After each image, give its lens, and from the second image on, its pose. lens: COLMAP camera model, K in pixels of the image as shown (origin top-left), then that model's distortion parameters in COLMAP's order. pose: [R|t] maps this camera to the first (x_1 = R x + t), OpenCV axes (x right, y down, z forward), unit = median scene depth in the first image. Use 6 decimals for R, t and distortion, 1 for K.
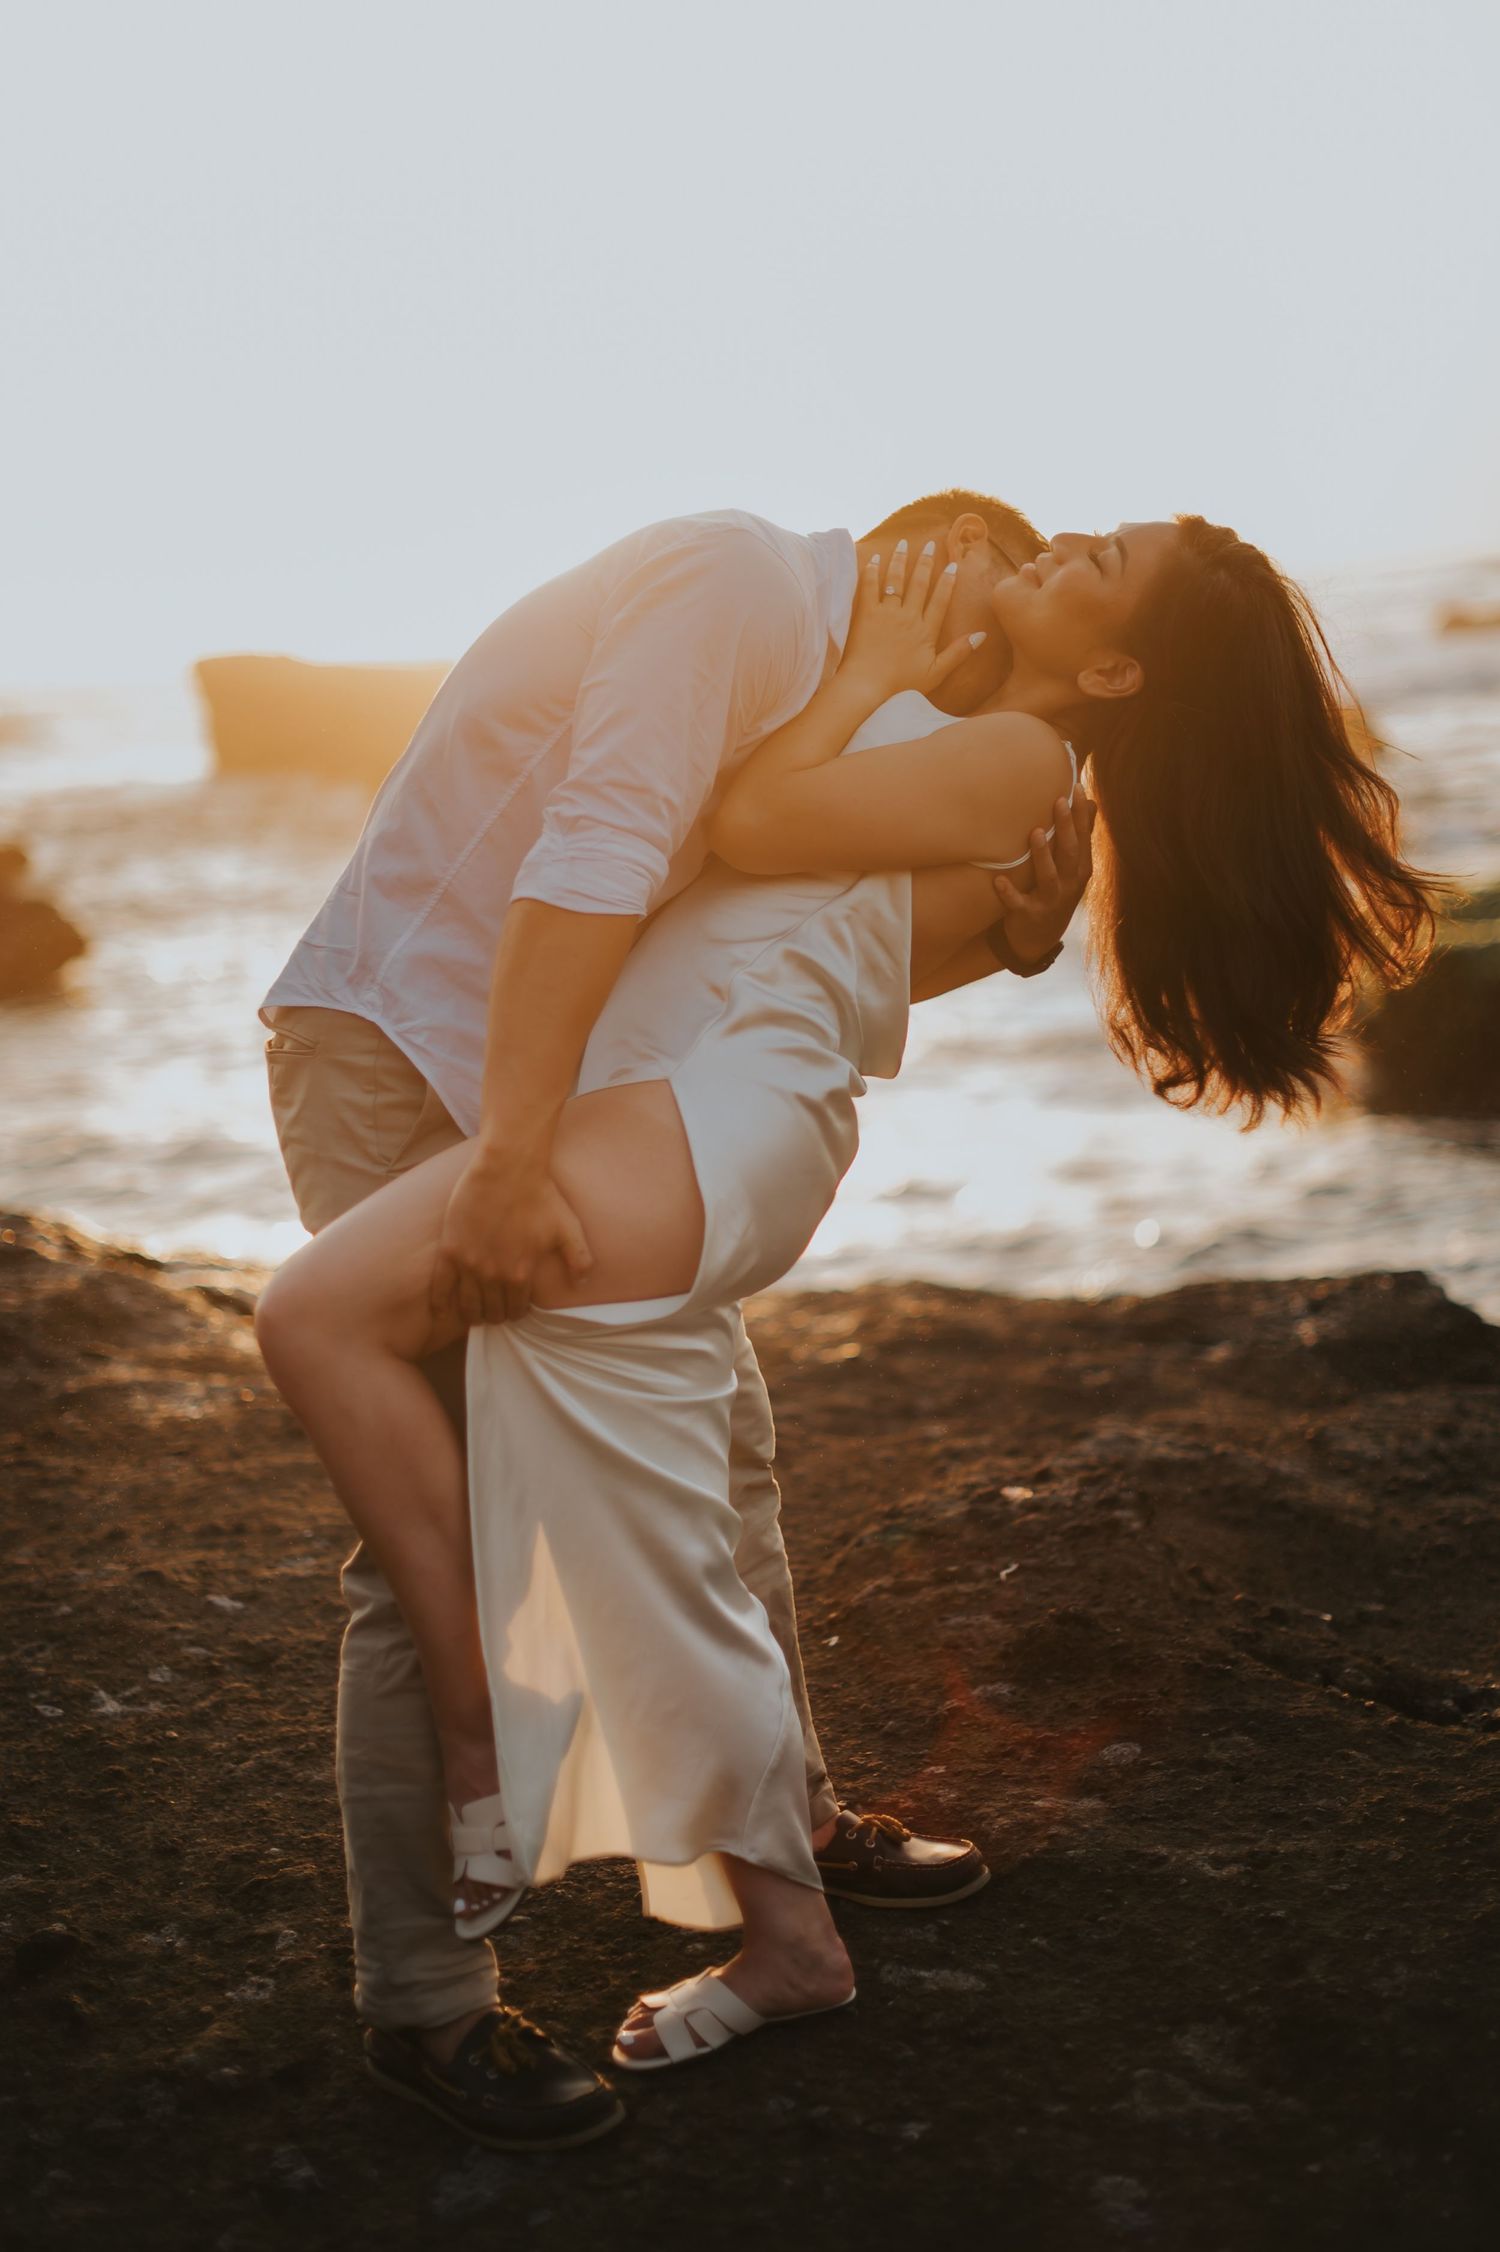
lens RADIAL K [[3249.3, 0, 747.2], [0, 3249.3, 1175.2], [0, 0, 1]] dist [-0.012638, 0.086042]
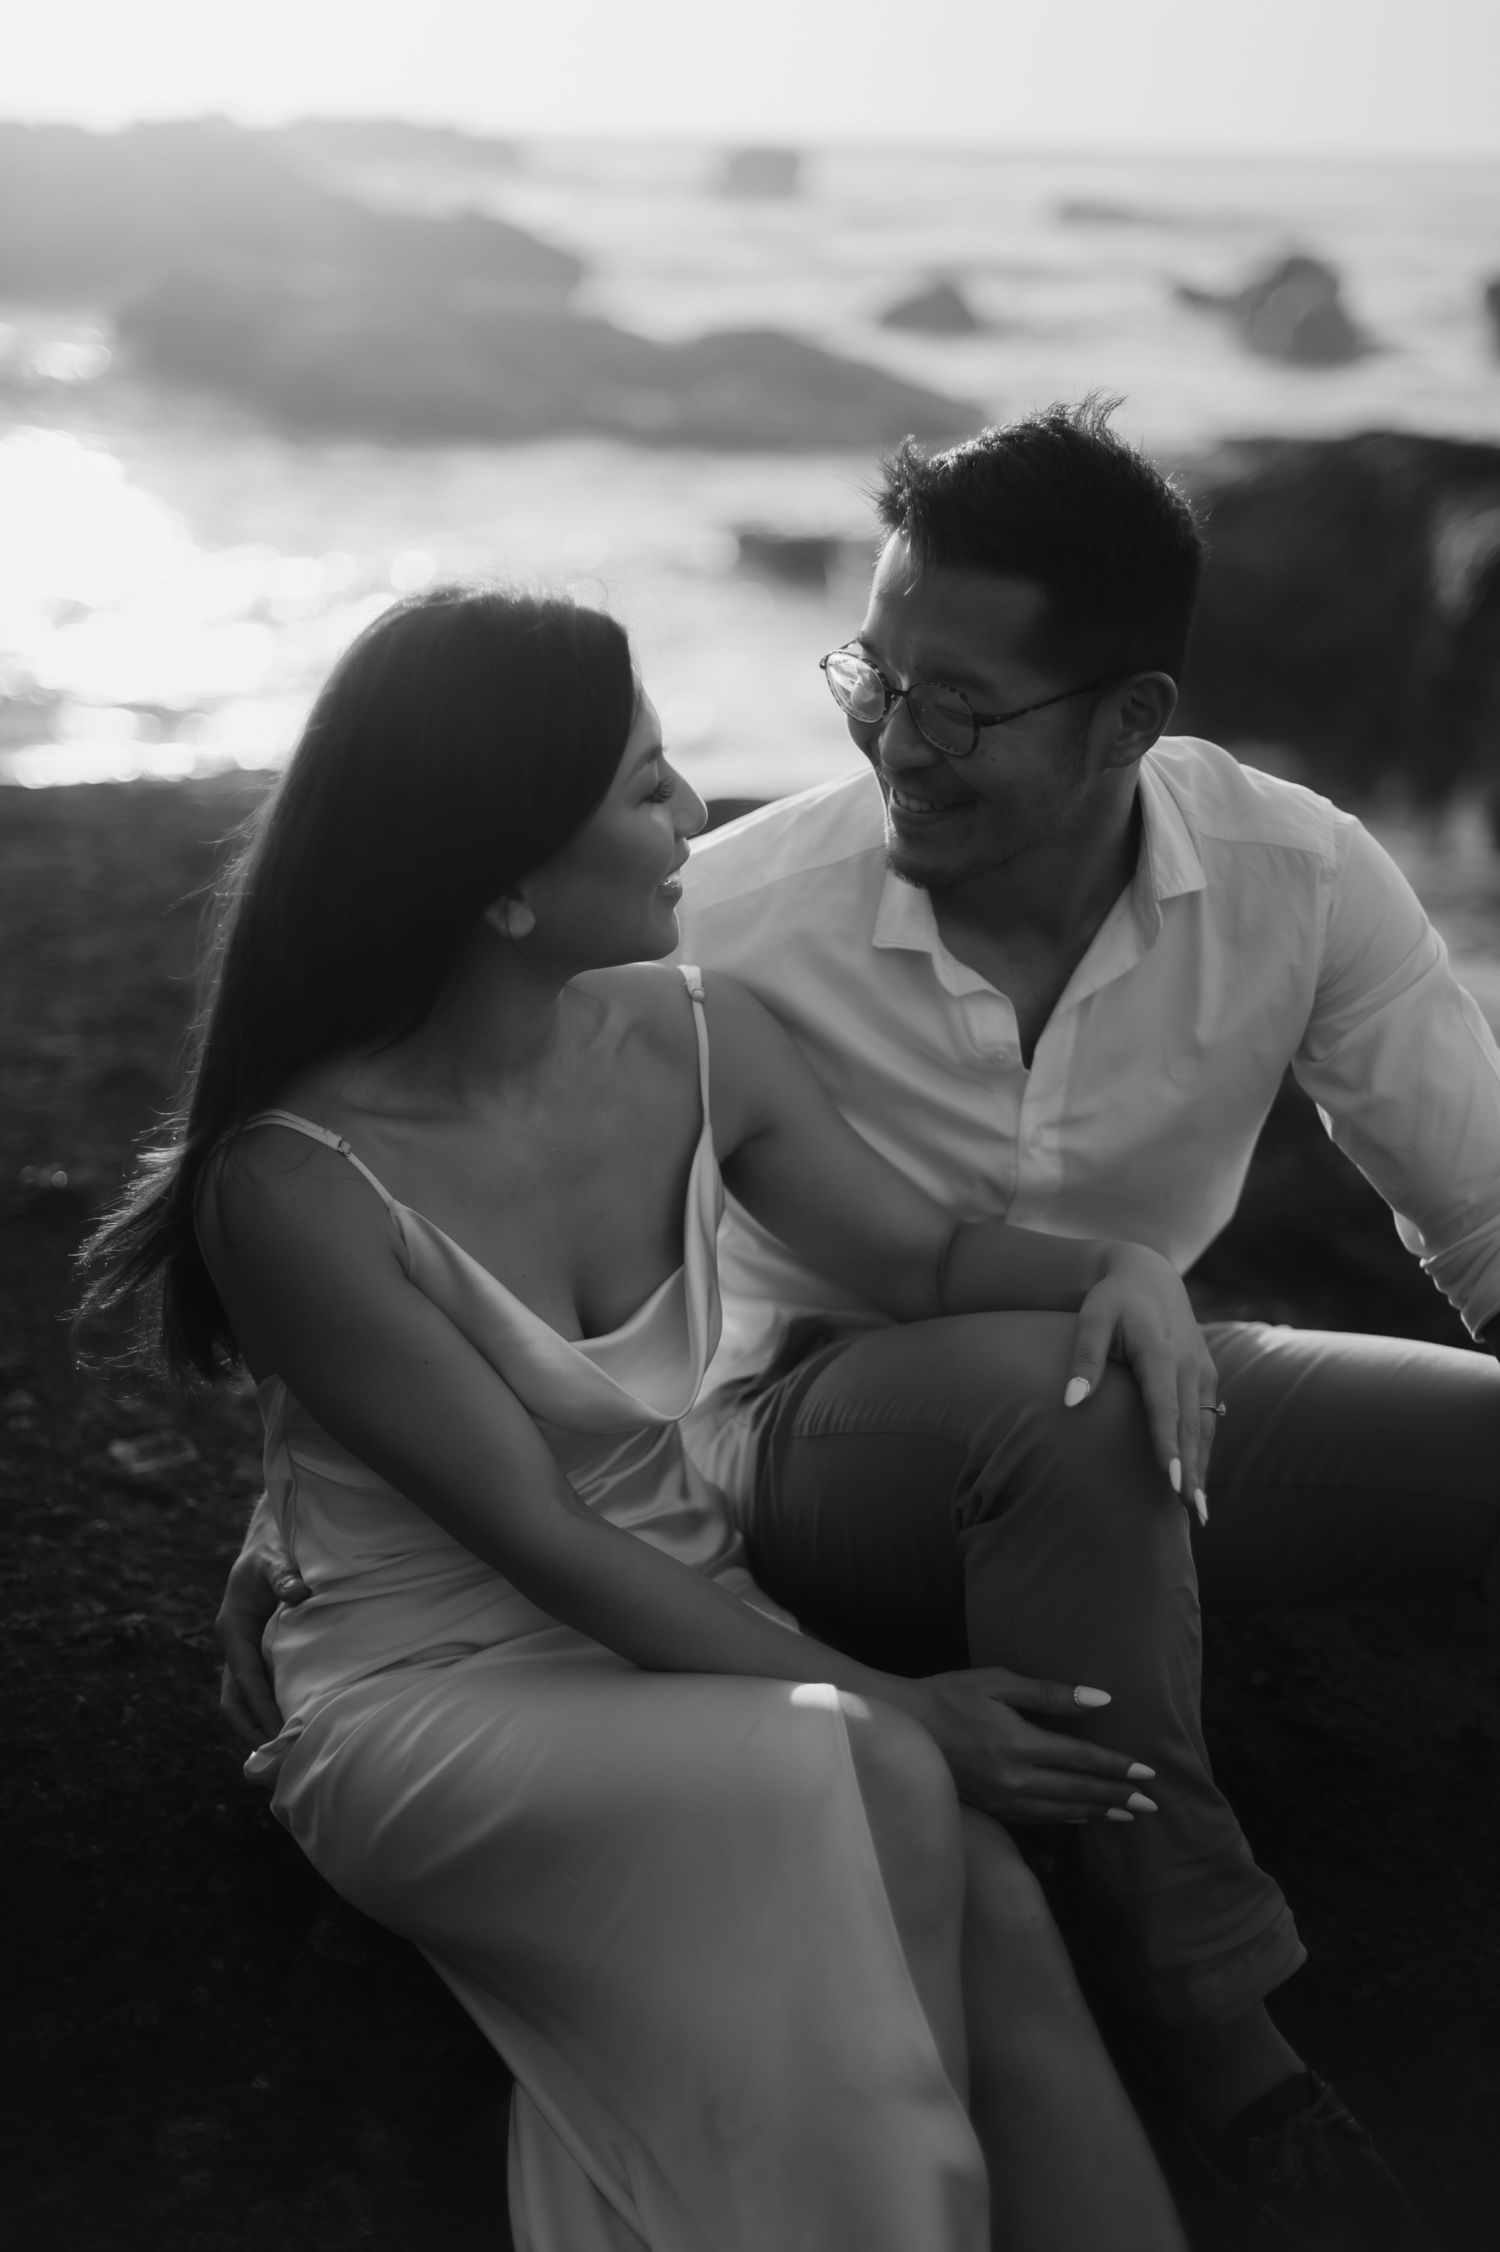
lens RADIAL K [[3249.3, 0, 747.2], [0, 3249.3, 1175.2], [0, 0, 1]] dist [-0.012638, 0.086042]
pose [[0.986233, 0.076263, 0.146726, 0.031723], [-0.095607, 0.986939, 0.129659, 0.037595], [-0.134921, -0.141903, 0.980643, 0.126884]]
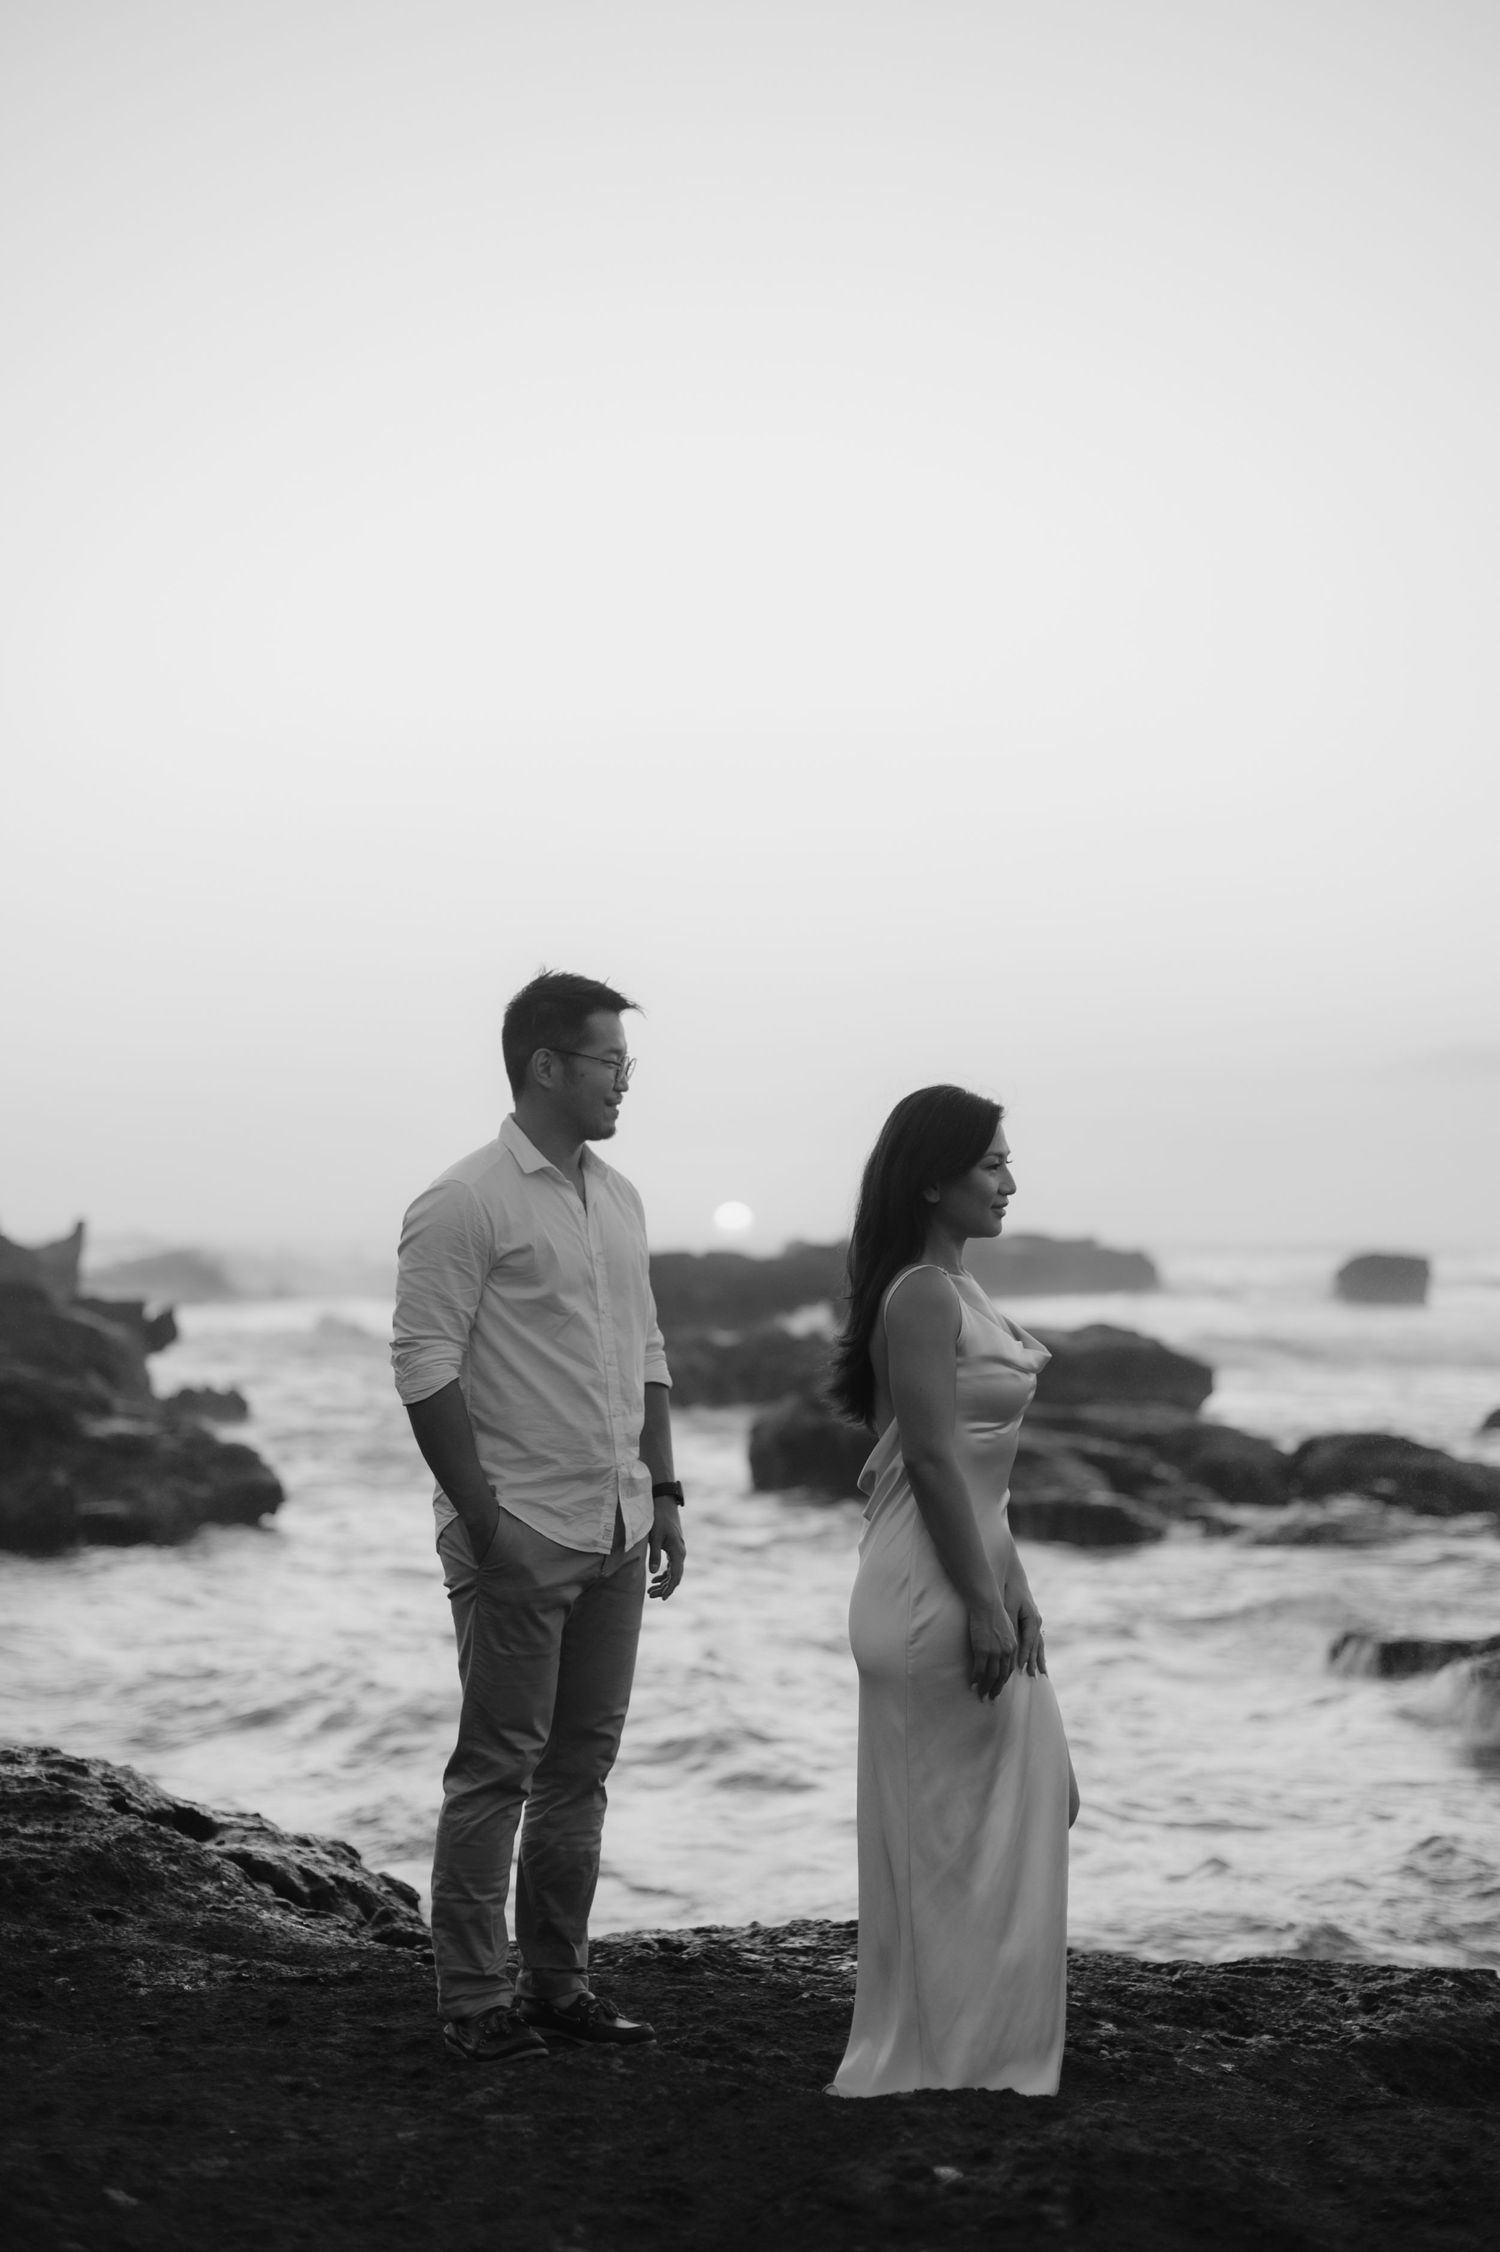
lens RADIAL K [[3249.3, 0, 747.2], [0, 3249.3, 1175.2], [0, 0, 1]] dist [-0.012638, 0.086042]
pose [[0.993025, 0.090588, -0.075465, 0.071461], [-0.102961, 0.978135, -0.180695, -0.009264], [0.057446, 0.187204, 0.980640, 0.017628]]
